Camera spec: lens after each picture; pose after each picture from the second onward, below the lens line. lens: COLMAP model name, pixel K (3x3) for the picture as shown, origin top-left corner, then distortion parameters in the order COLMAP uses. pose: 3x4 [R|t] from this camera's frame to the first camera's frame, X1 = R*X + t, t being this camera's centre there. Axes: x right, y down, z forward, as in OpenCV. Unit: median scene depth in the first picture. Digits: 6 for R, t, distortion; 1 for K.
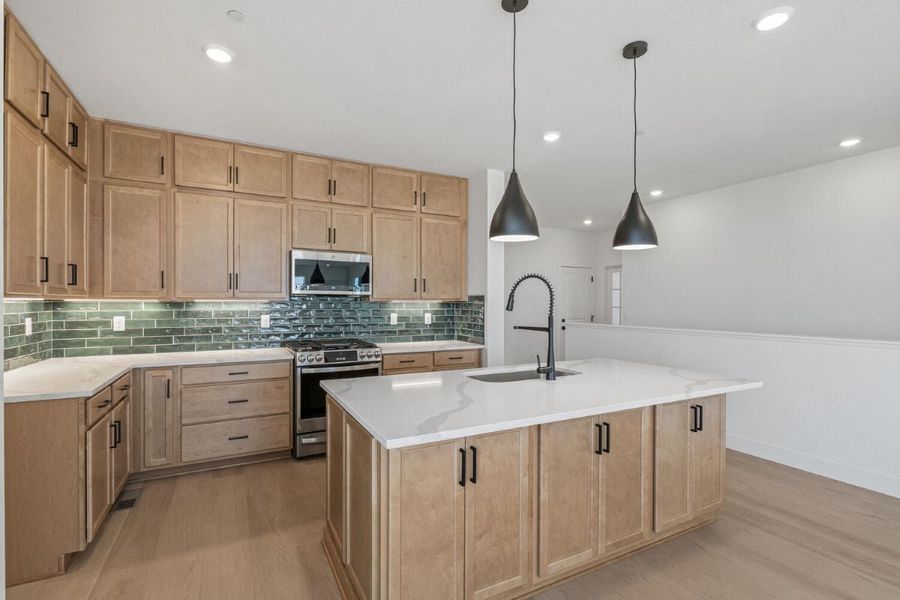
lens RADIAL K [[421.2, 0, 450.0], [0, 421.2, 300.0], [0, 0, 1]] dist [-0.001087, 0.000004]
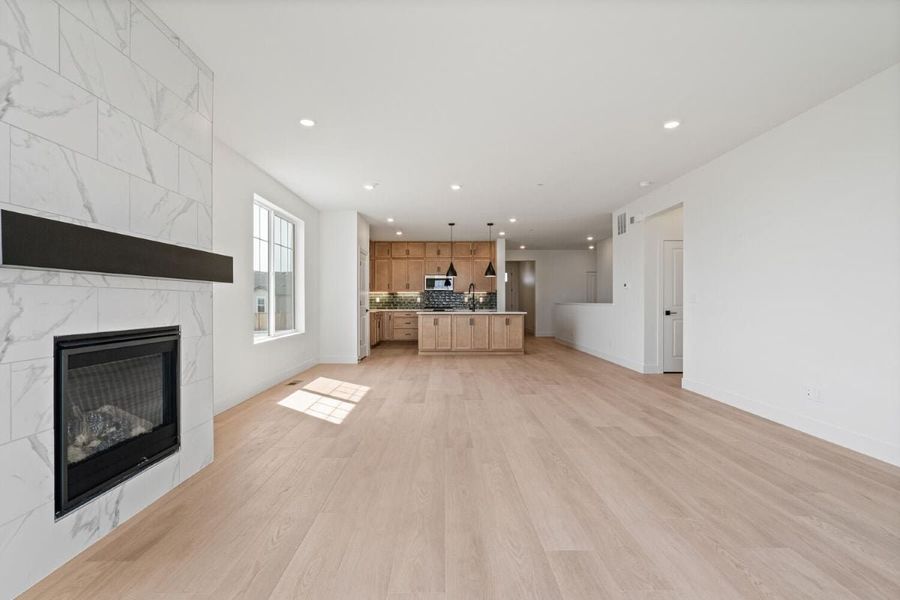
lens RADIAL K [[412.6, 0, 450.0], [0, 412.6, 300.0], [0, 0, 1]] dist [-0.000738, 0.000861]
pose [[0.893190, -0.003722, -0.449665, 1.142514], [0.005329, 0.999983, 0.002308, 0.051182], [0.449649, -0.004457, 0.893194, -1.594262]]
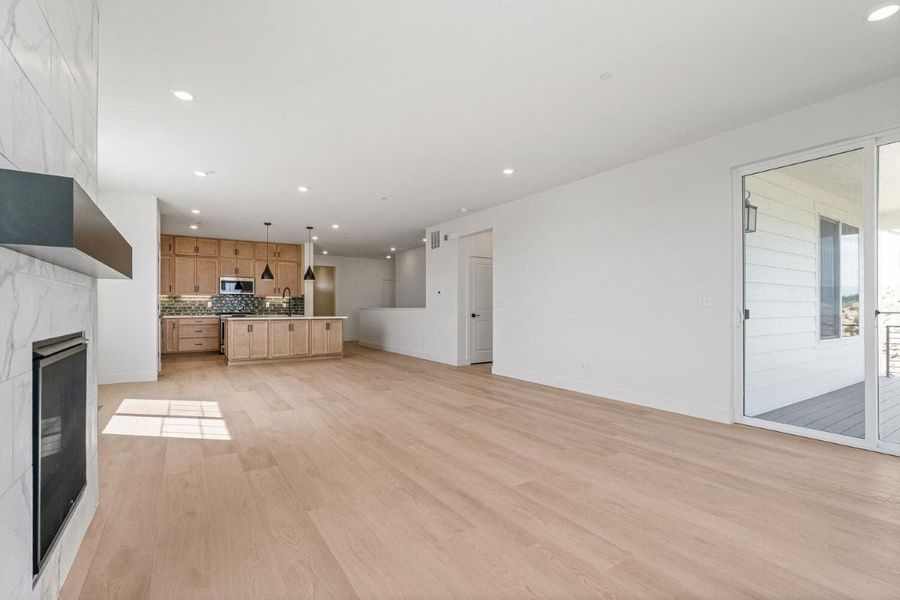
lens RADIAL K [[411.6, 0, 447.8], [0, 411.6, 305.0], [0, 0, 1]] dist [-0.005002, -0.000109]
pose [[0.996185, -0.001543, 0.087257, 0.856702], [0.001483, 0.999999, 0.000750, 0.058526], [-0.087258, -0.000618, 0.996186, -1.758371]]
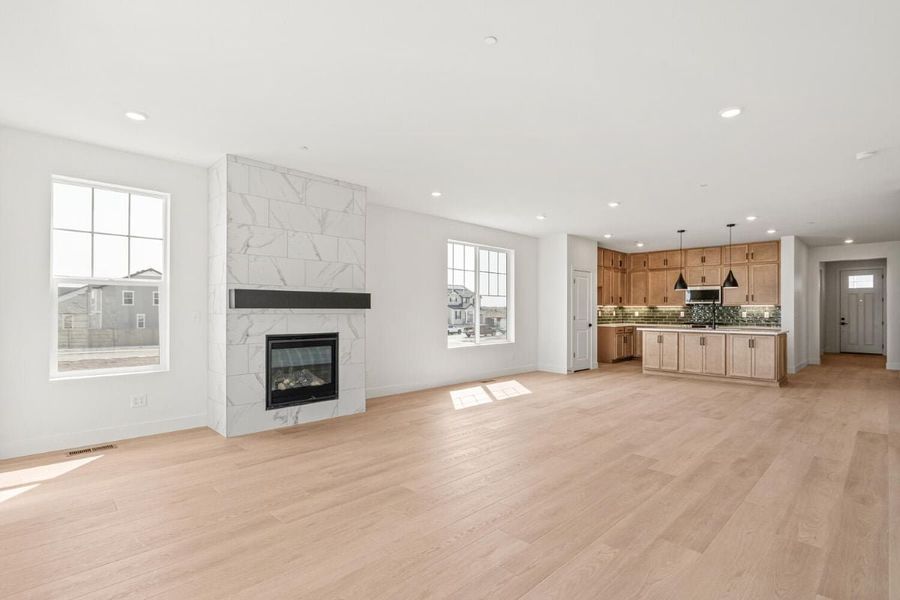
lens RADIAL K [[435.5, 0, 463.9], [0, 435.5, 306.9], [0, 0, 1]] dist [-0.002723, -0.000149]
pose [[0.317301, -0.008719, -0.948285, 1.854301], [0.003373, 0.999962, -0.008065, 0.024910], [0.948319, -0.000639, 0.317318, -1.240385]]
